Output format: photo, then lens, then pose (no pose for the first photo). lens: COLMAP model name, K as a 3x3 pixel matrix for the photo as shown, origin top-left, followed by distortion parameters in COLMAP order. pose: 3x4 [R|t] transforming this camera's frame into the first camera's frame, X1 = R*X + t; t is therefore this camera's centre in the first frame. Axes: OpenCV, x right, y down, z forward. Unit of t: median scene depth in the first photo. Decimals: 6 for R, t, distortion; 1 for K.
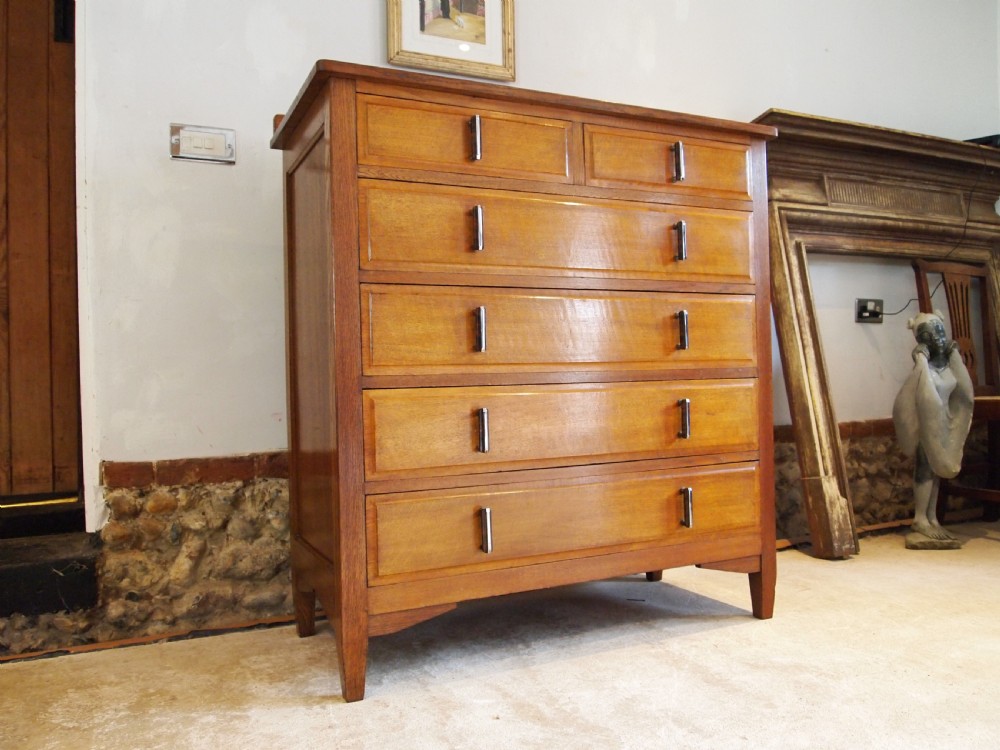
lens RADIAL K [[794.0, 0, 501.5], [0, 794.0, 381.7], [0, 0, 1]] dist [-0.048409, 0.003309]
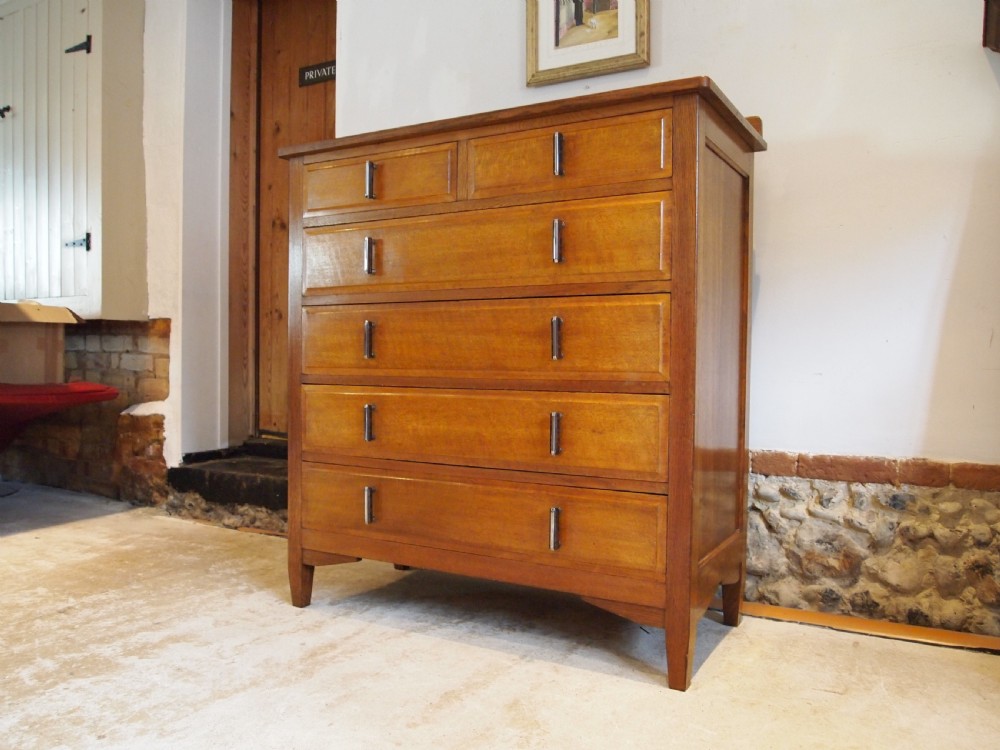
lens RADIAL K [[794.0, 0, 506.0], [0, 794.0, 382.3], [0, 0, 1]] dist [-0.048409, 0.003309]
pose [[0.574914, 0.055398, -0.816337, 0.912203], [-0.023795, 0.998415, 0.050996, -0.056621], [0.817868, -0.009894, 0.575321, 0.400057]]
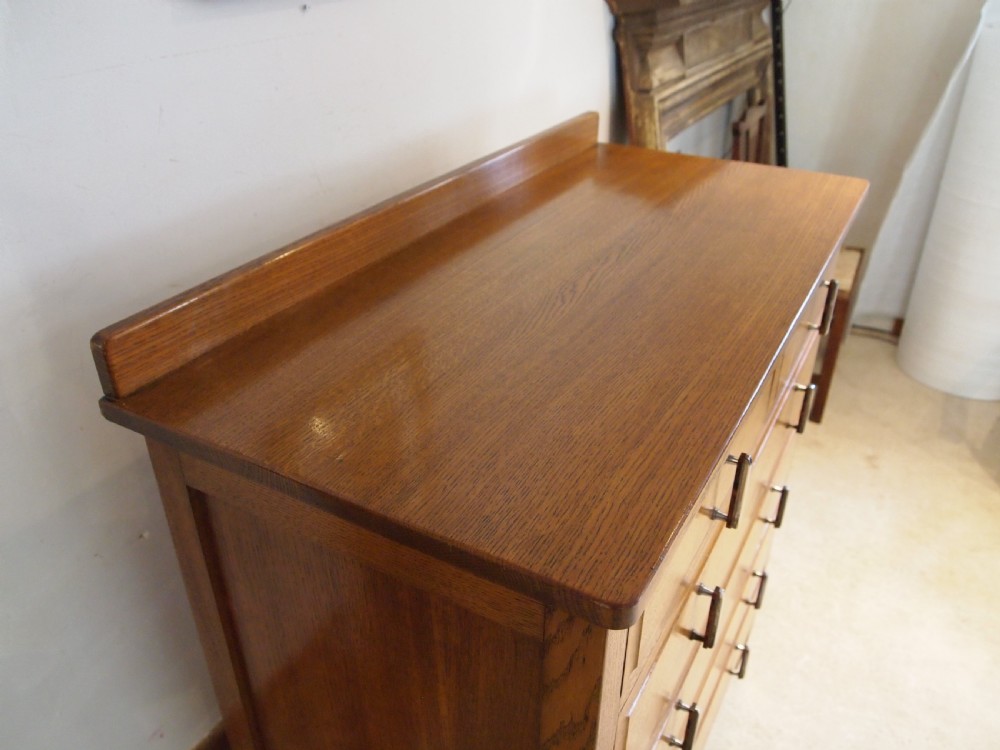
lens RADIAL K [[794.0, 0, 503.0], [0, 794.0, 374.7], [0, 0, 1]] dist [-0.048409, 0.003309]
pose [[0.819472, -0.261568, 0.509949, -0.331536], [-0.023027, 0.874033, 0.485321, -0.518632], [-0.572657, -0.409449, 0.710222, 0.633149]]
